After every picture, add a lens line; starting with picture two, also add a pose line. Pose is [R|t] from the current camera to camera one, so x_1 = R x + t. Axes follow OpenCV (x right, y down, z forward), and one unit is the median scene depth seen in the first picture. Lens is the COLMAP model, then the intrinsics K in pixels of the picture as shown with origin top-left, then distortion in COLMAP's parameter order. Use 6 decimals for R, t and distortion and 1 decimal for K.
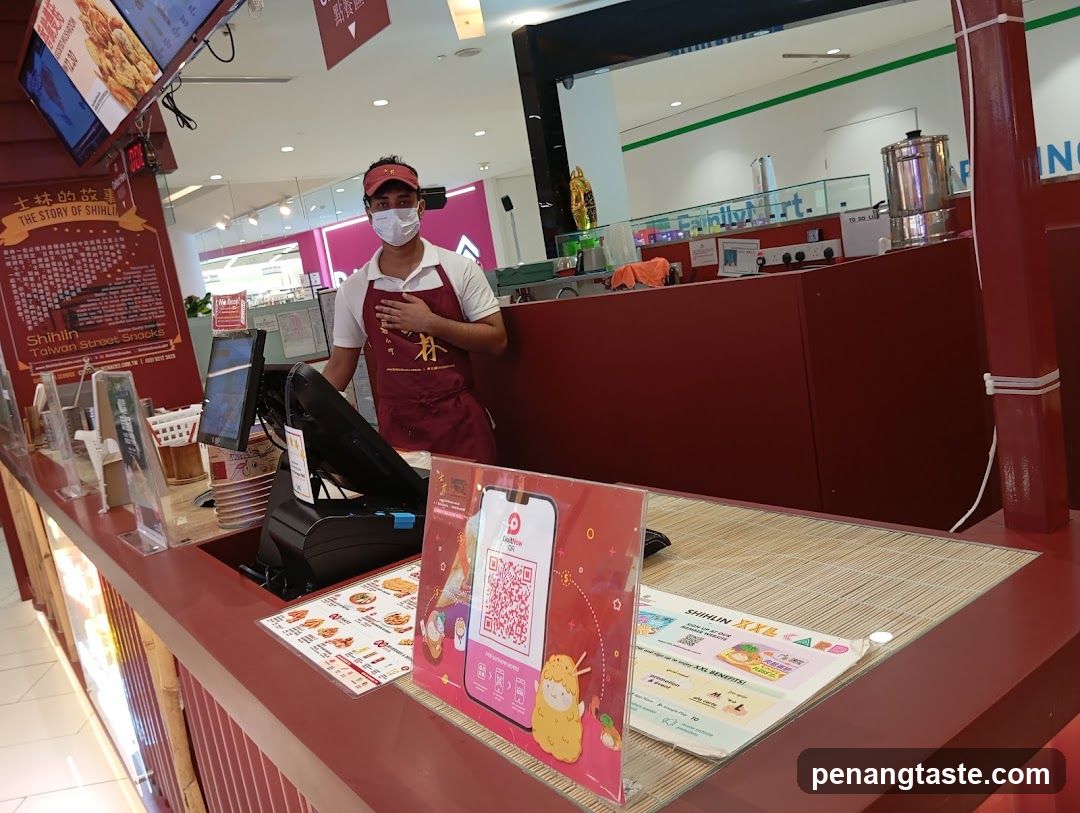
lens RADIAL K [[847.4, 0, 532.8], [0, 847.4, 418.3], [0, 0, 1]] dist [-0.003937, -0.045908]
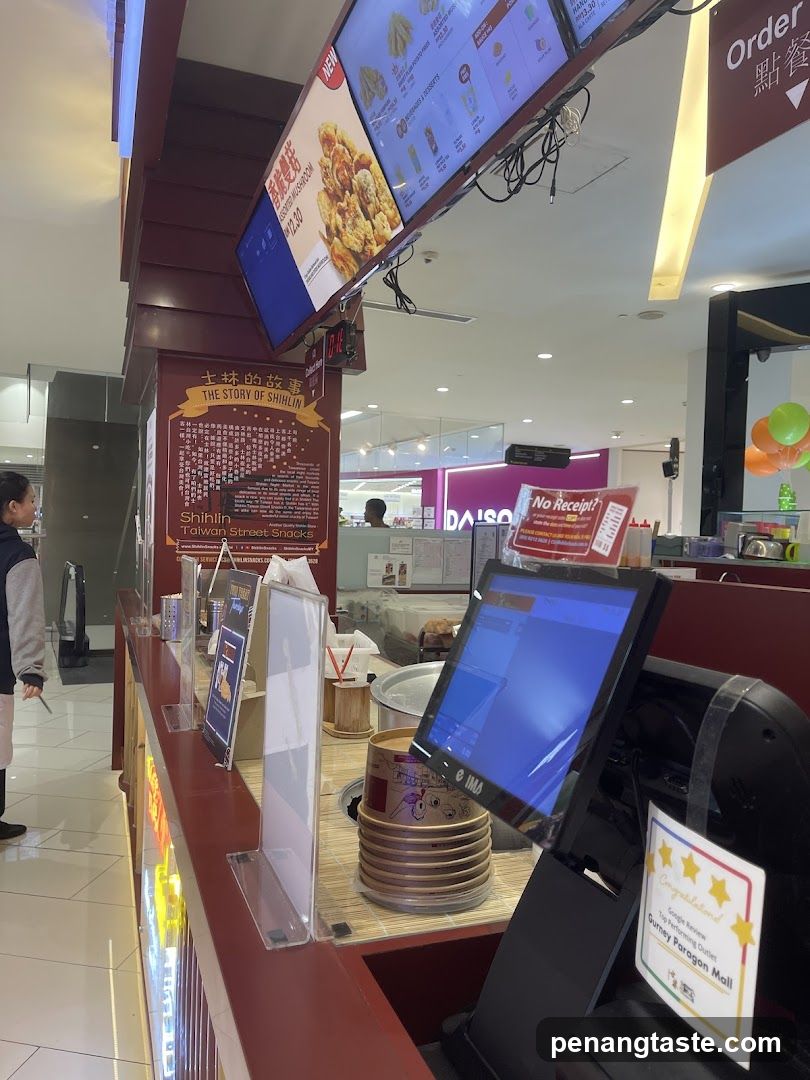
lens RADIAL K [[768.9, 0, 409.4], [0, 768.9, 576.1], [0, 0, 1]] dist [0.030469, -0.045716]
pose [[0.948648, 0.199609, -0.245405, -0.120830], [-0.223673, 0.971839, -0.074159, -0.018522], [0.223691, 0.125241, 0.966580, 0.210805]]
